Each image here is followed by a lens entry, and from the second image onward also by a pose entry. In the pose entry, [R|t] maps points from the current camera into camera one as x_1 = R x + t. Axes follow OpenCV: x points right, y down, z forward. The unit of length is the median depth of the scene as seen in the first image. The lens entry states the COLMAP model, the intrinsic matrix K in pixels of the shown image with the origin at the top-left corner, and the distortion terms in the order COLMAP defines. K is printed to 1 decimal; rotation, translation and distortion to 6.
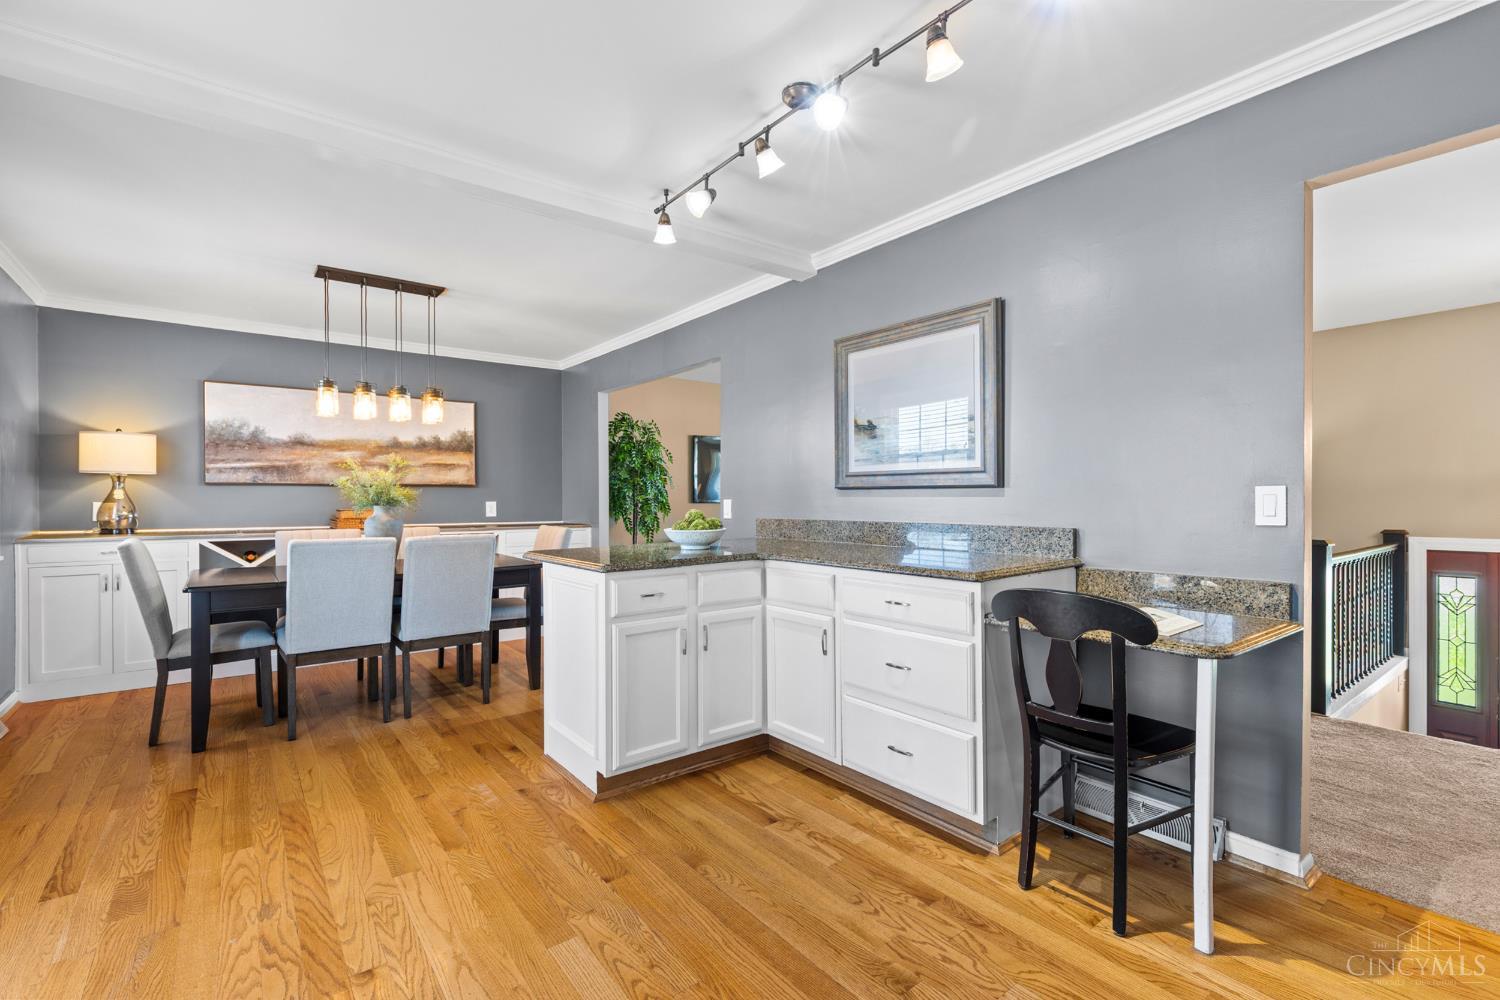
lens RADIAL K [[669.7, 0, 750.3], [0, 669.7, 501.9], [0, 0, 1]] dist [0.002766, 0.000219]
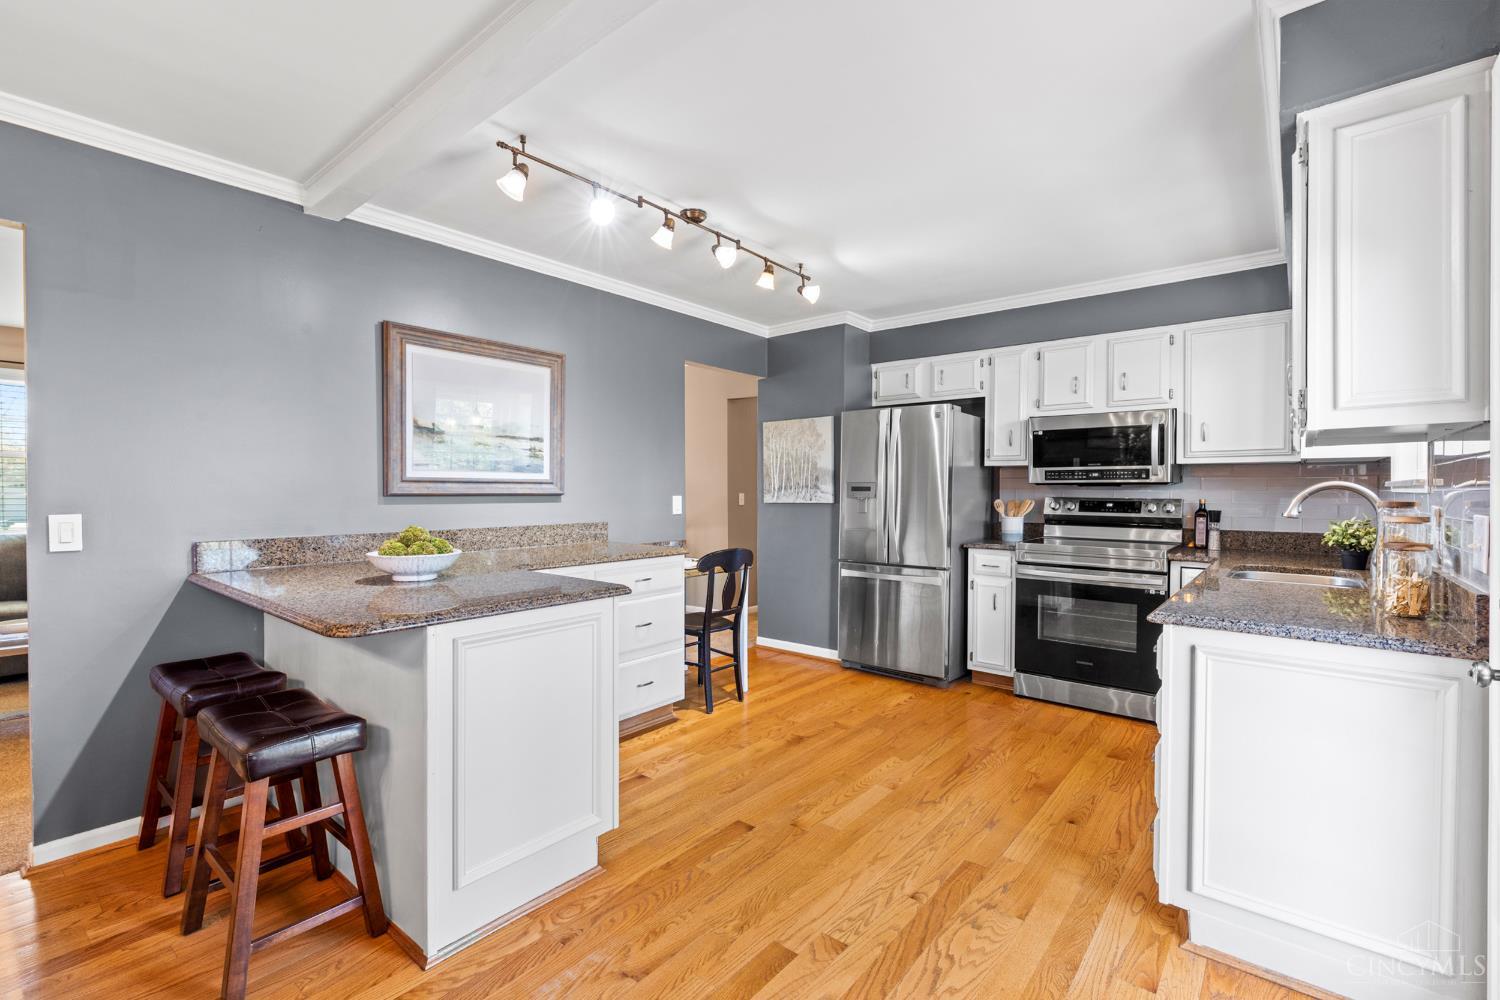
lens RADIAL K [[669.7, 0, 746.2], [0, 669.7, 497.0], [0, 0, 1]] dist [0.002766, 0.000219]
pose [[-0.221429, -0.004927, 0.975164, -0.640138], [0.008678, 0.999938, 0.007022, -0.015306], [-0.975138, 0.010017, -0.221372, 0.591326]]
